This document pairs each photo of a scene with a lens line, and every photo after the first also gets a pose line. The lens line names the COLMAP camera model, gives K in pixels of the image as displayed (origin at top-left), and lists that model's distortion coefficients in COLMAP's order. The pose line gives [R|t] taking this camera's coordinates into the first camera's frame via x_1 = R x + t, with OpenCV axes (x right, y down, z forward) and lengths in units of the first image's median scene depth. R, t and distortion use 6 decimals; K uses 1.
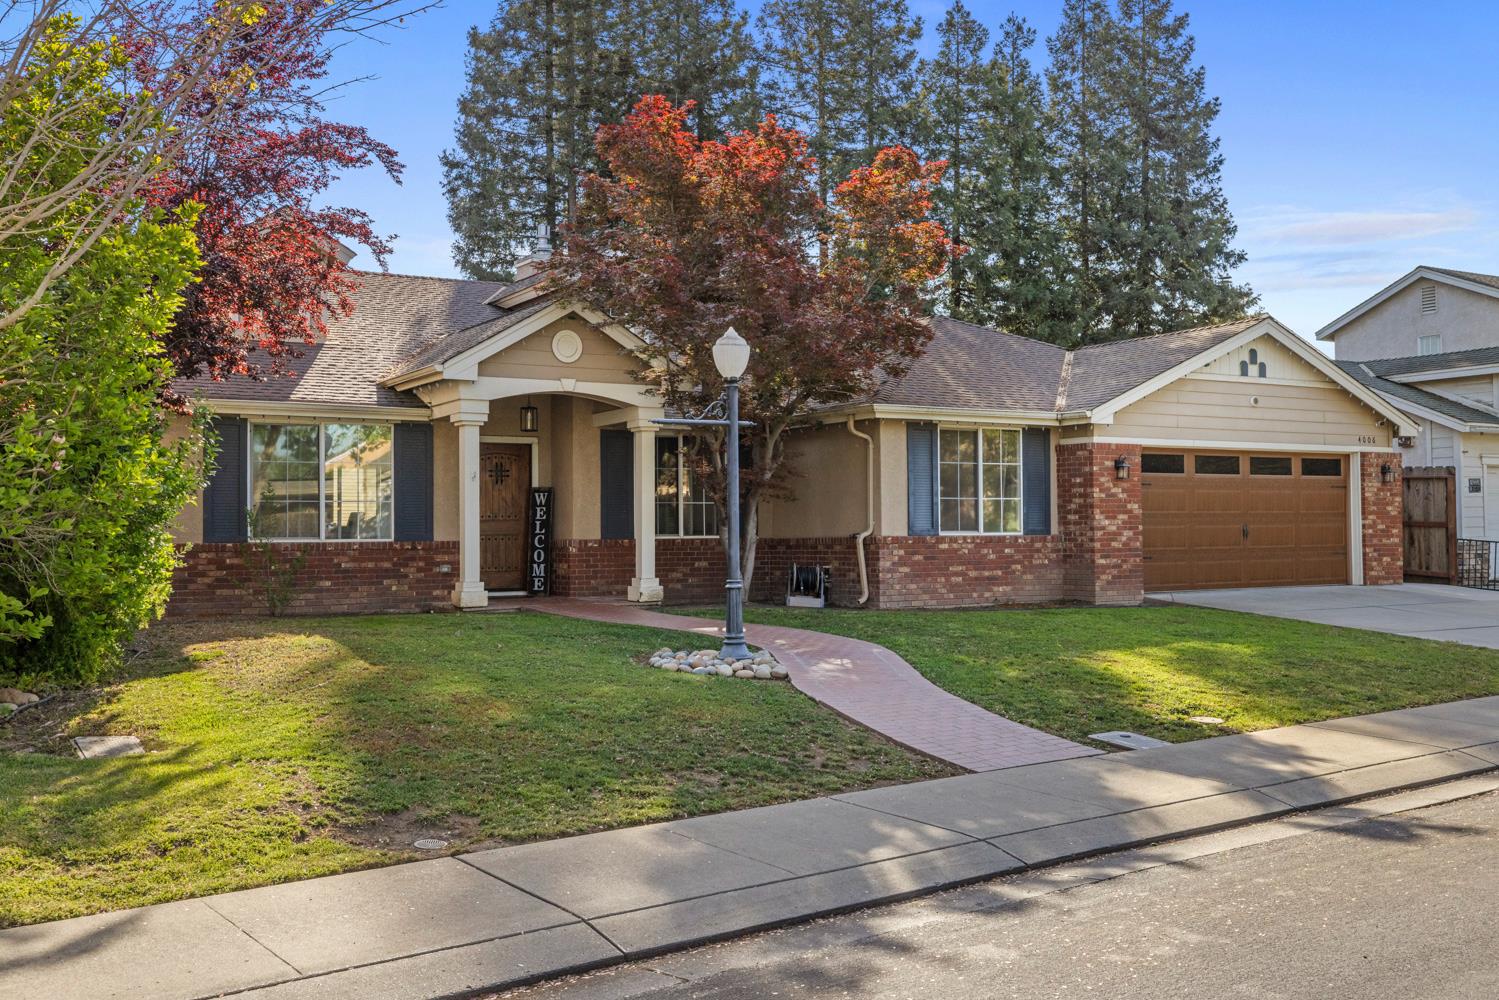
lens RADIAL K [[1434.7, 0, 751.1], [0, 1434.7, 492.4], [0, 0, 1]] dist [0.002652, 0.000000]
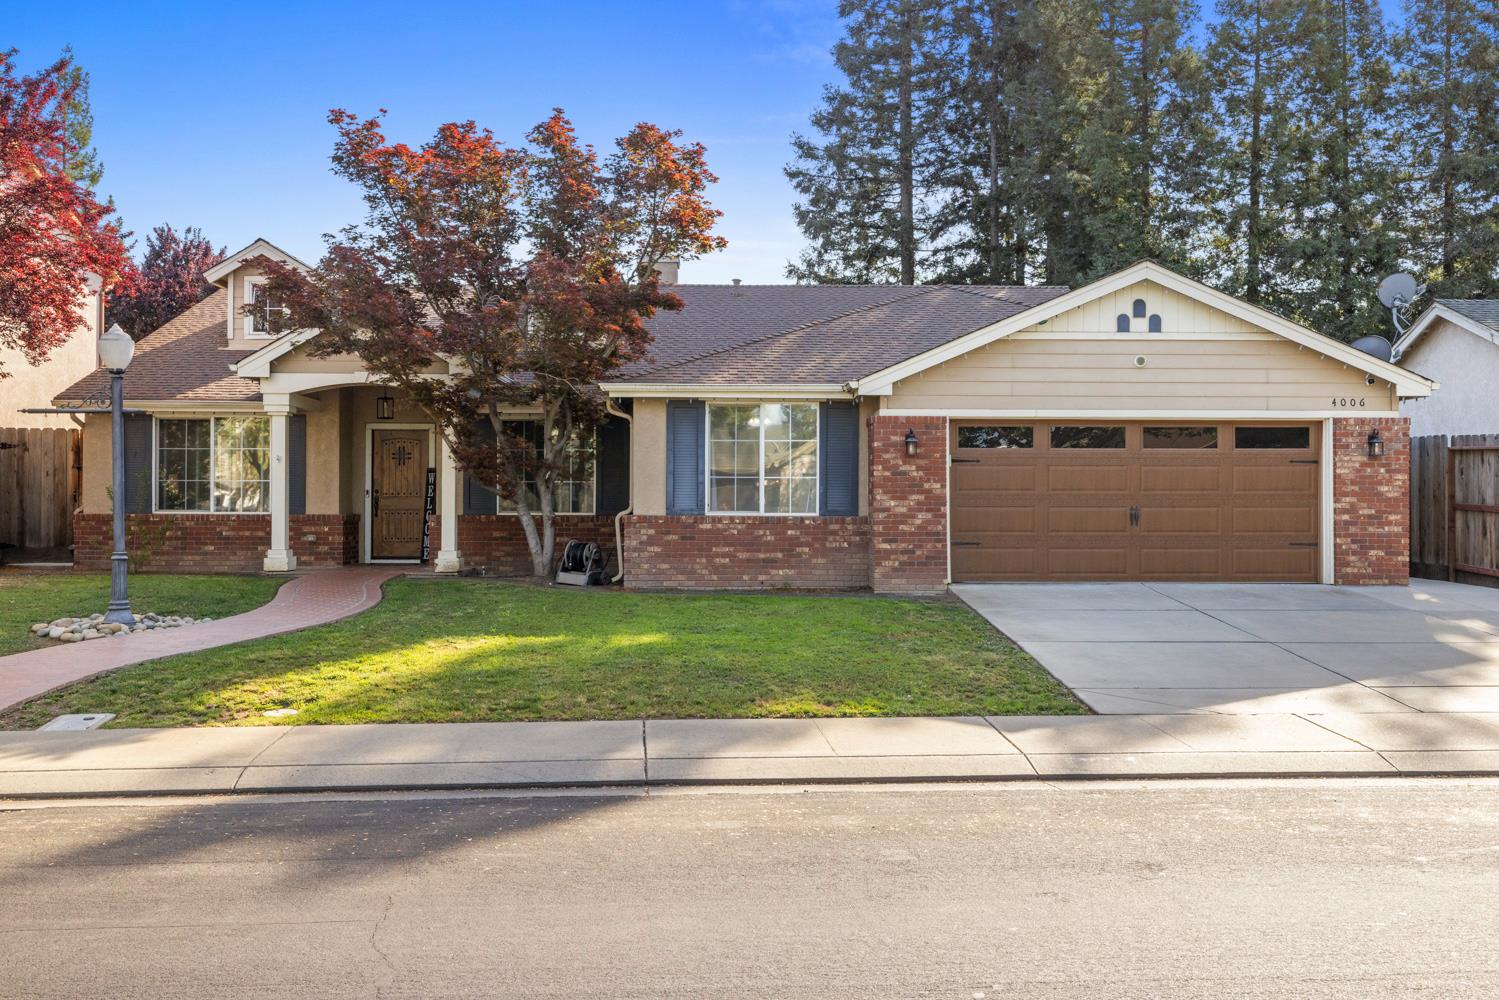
lens RADIAL K [[1303.0, 0, 744.2], [0, 1303.0, 490.8], [0, 0, 1]] dist [0.005070, -0.004565]
pose [[0.864623, 0.003700, -0.502407, 0.581803], [0.004185, 0.999885, 0.014566, 0.000503], [0.502404, -0.014697, 0.864508, 0.238455]]
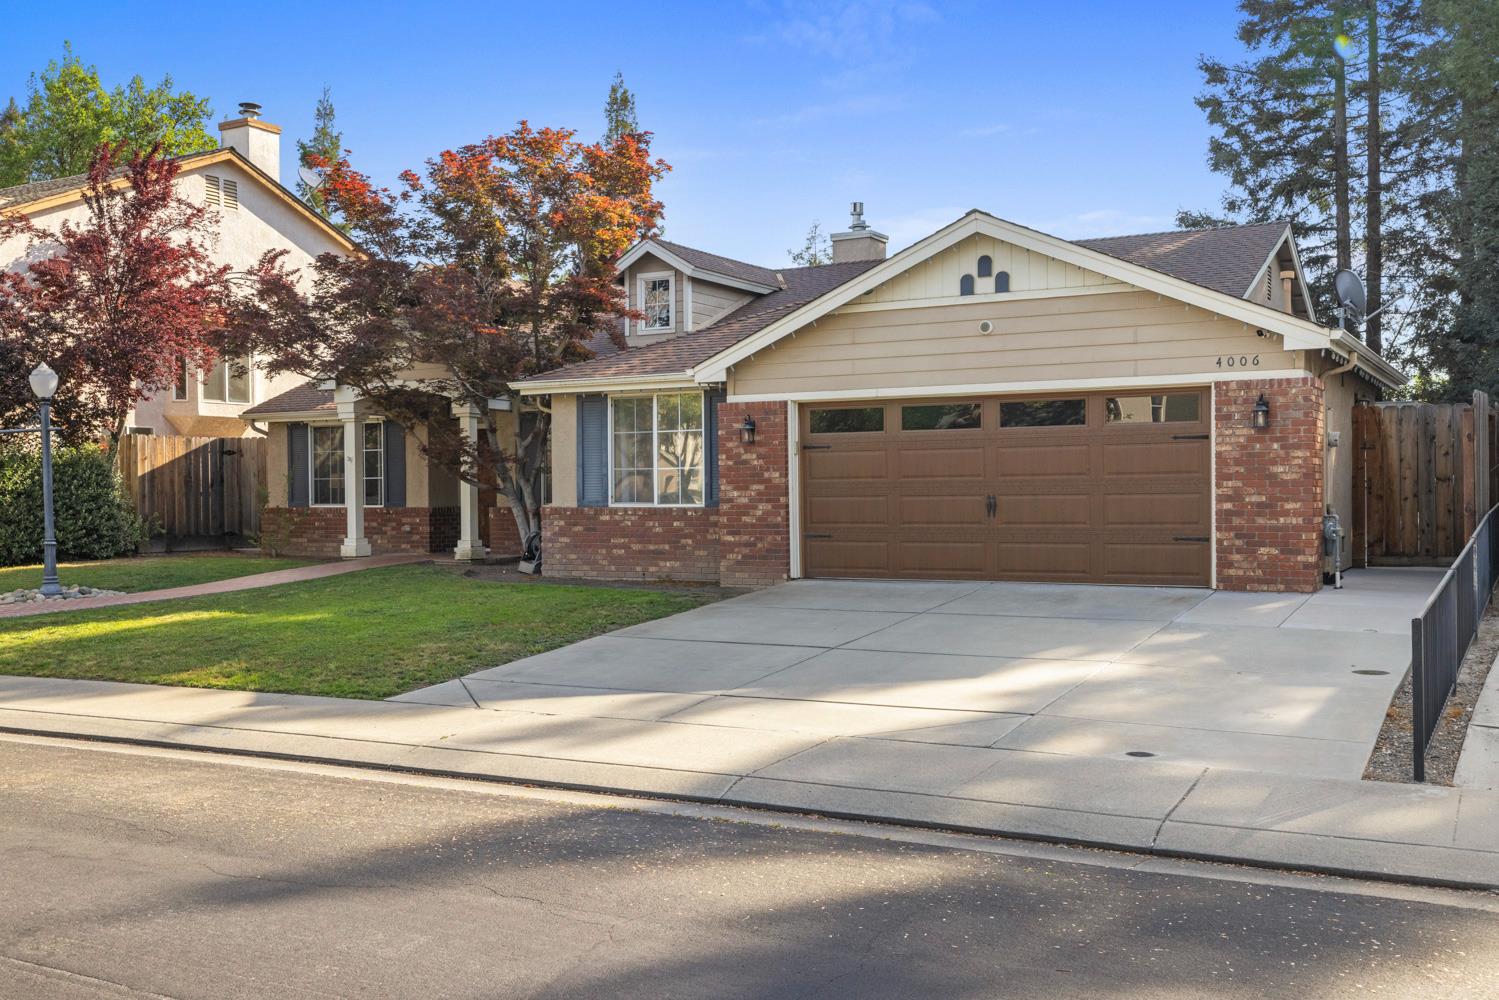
lens RADIAL K [[1434.7, 0, 747.0], [0, 1434.7, 509.5], [0, 0, 1]] dist [0.002652, 0.000000]
pose [[0.492317, 0.011972, -0.870334, 1.010897], [0.025522, 0.999277, 0.028182, 0.006035], [0.870042, -0.036087, 0.491655, 0.576971]]
